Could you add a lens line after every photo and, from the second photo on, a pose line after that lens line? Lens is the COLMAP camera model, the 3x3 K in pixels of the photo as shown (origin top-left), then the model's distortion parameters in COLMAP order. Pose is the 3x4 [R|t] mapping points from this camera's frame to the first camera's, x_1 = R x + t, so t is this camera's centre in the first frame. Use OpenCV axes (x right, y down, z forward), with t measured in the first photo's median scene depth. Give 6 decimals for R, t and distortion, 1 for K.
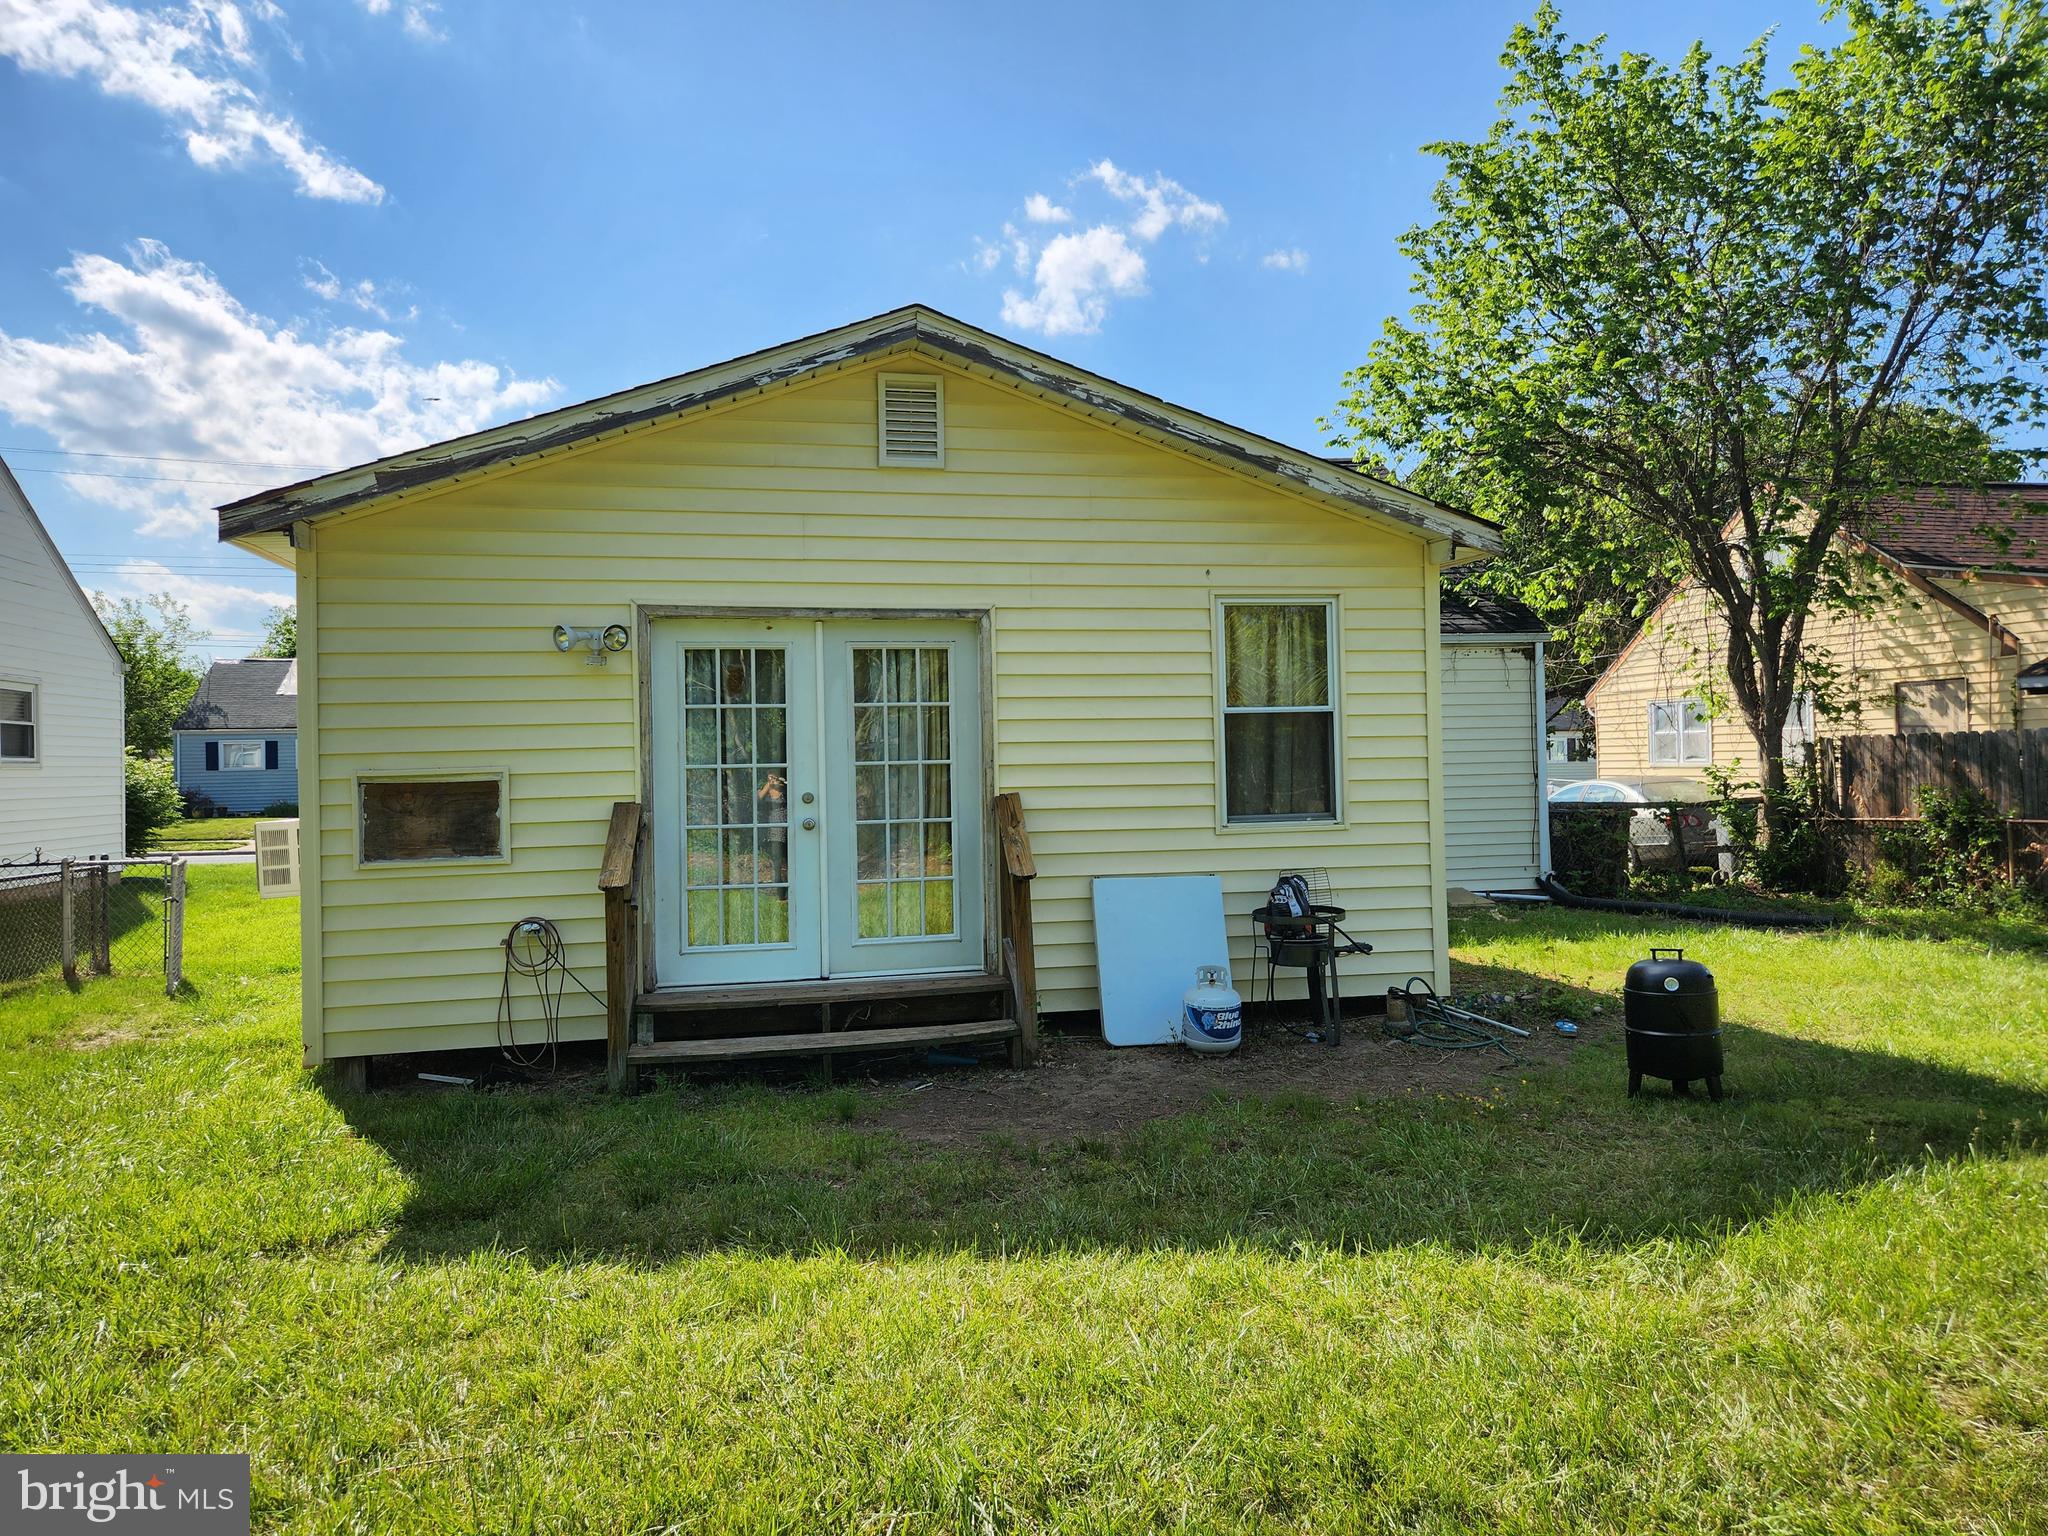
lens RADIAL K [[1377.7, 0, 1024.1], [0, 1377.7, 753.5], [0, 0, 1]] dist [0.110484, -0.138867]
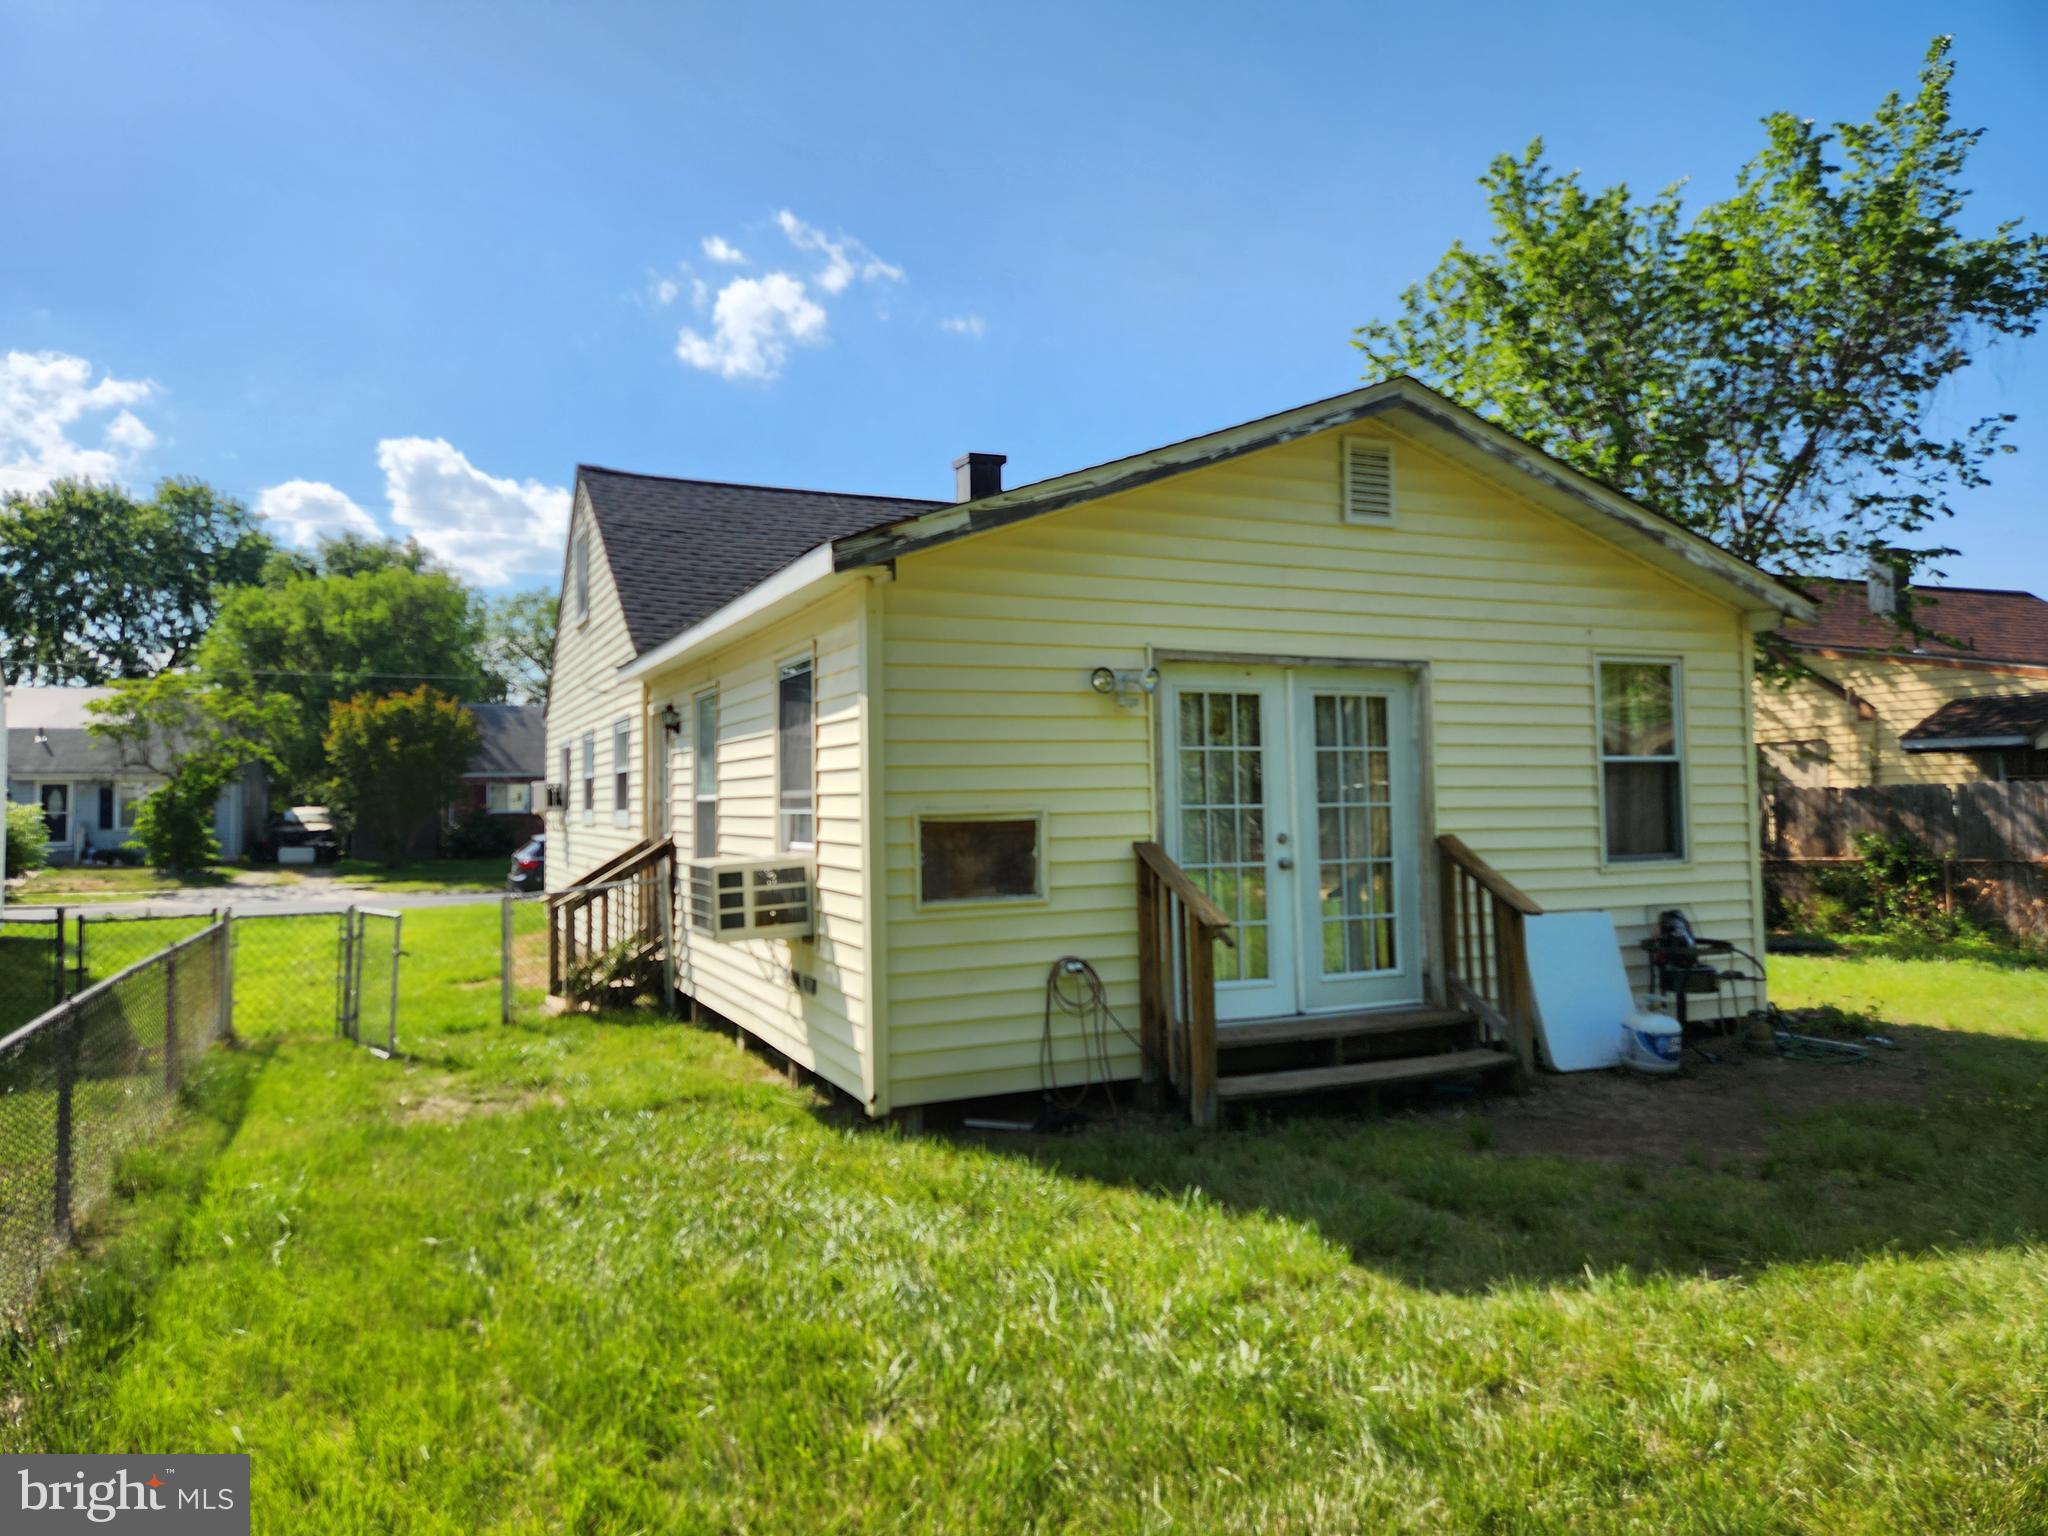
lens RADIAL K [[1373.0, 0, 1015.7], [0, 1373.0, 750.0], [0, 0, 1]] dist [0.083370, -0.088752]
pose [[0.972833, 0.014677, 0.231043, -0.581609], [-0.006342, 0.999303, -0.036777, 0.005372], [-0.231422, 0.034312, 0.972248, 0.041810]]
